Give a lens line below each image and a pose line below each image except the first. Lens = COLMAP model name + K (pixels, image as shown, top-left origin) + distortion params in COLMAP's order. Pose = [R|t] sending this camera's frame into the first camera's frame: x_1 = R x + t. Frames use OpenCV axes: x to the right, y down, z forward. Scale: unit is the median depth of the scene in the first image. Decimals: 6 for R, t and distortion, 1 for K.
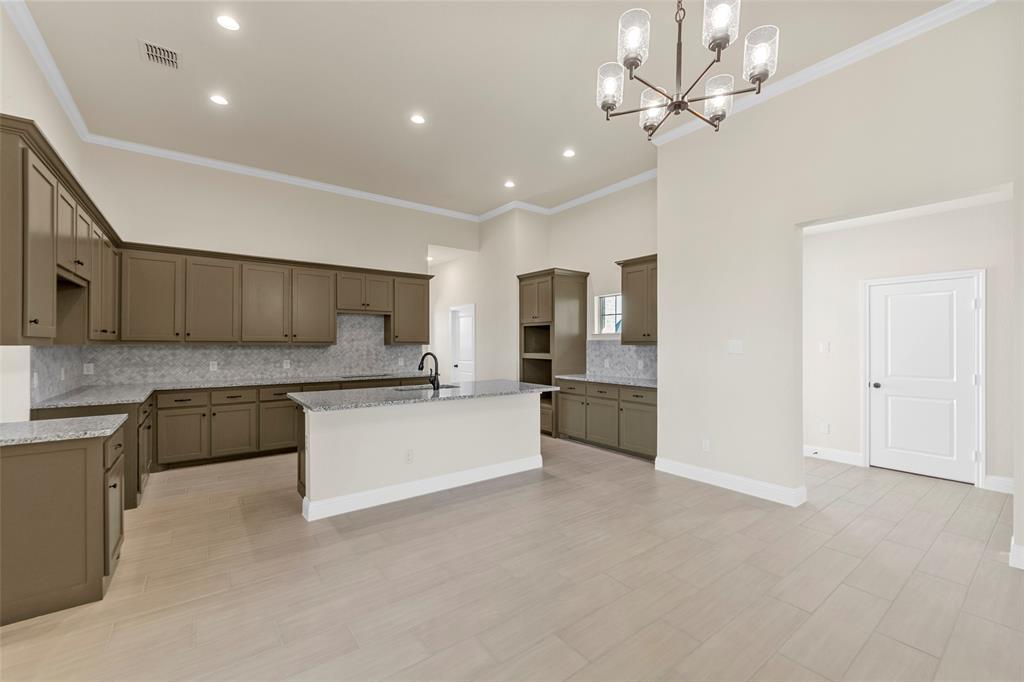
lens RADIAL K [[416.2, 0, 514.1], [0, 416.2, 344.5], [0, 0, 1]] dist [-0.009560, -0.001195]
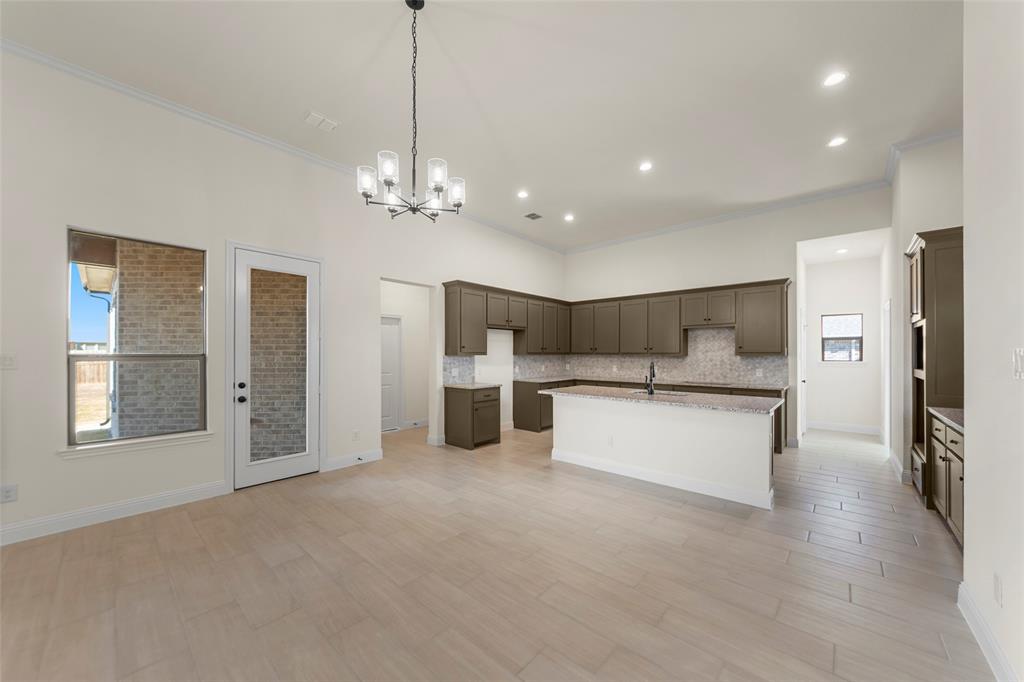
lens RADIAL K [[367.4, 0, 514.2], [0, 367.4, 351.9], [0, 0, 1]] dist [0.002217, -0.002146]
pose [[0.195124, -0.004525, -0.980768, 0.533885], [-0.001851, 0.999986, -0.004982, -0.002794], [0.980777, 0.002788, 0.195112, 0.308669]]
